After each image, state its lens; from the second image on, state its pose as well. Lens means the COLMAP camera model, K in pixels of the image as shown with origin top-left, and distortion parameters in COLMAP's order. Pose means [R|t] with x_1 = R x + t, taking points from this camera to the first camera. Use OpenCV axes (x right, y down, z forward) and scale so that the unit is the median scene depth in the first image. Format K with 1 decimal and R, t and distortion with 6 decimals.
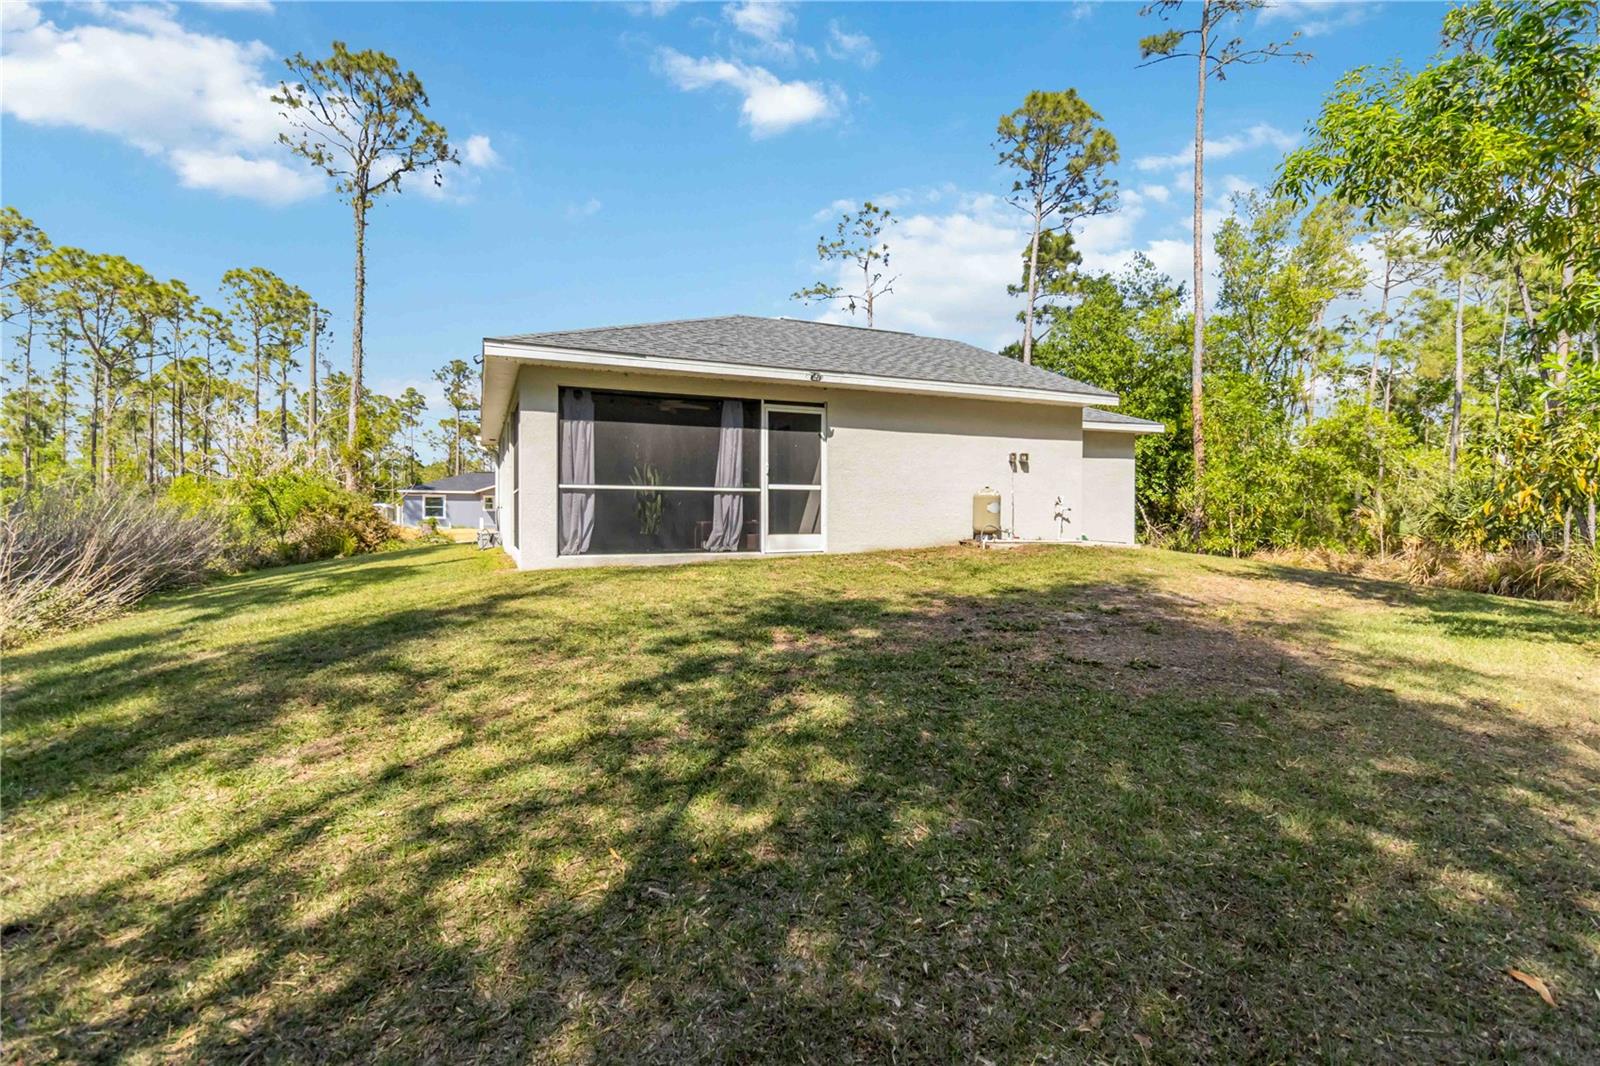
lens RADIAL K [[753.5, 0, 796.9], [0, 753.5, 530.9], [0, 0, 1]] dist [0.003253, -0.000947]
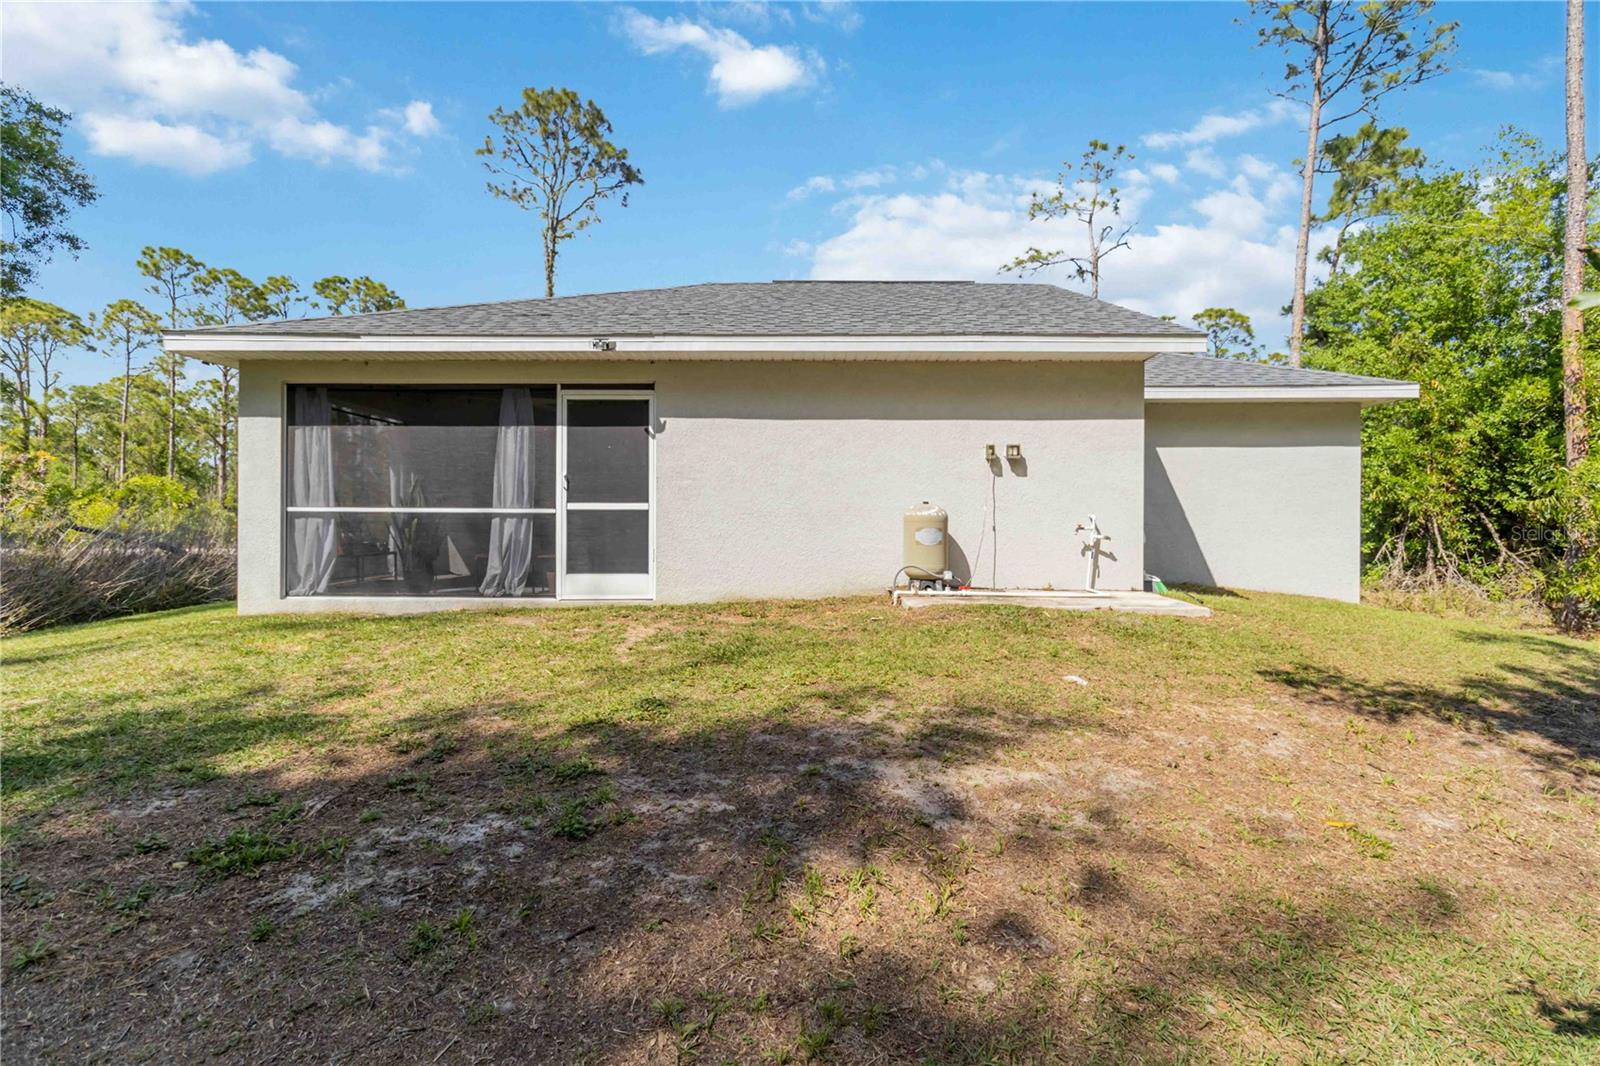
lens RADIAL K [[753.5, 0, 801.3], [0, 753.5, 526.7], [0, 0, 1]] dist [0.003253, -0.000947]
pose [[0.911609, 0.004410, -0.411034, 0.441807], [-0.009341, 0.999906, -0.009989, -0.033513], [0.410952, 0.012945, 0.911565, 0.432457]]
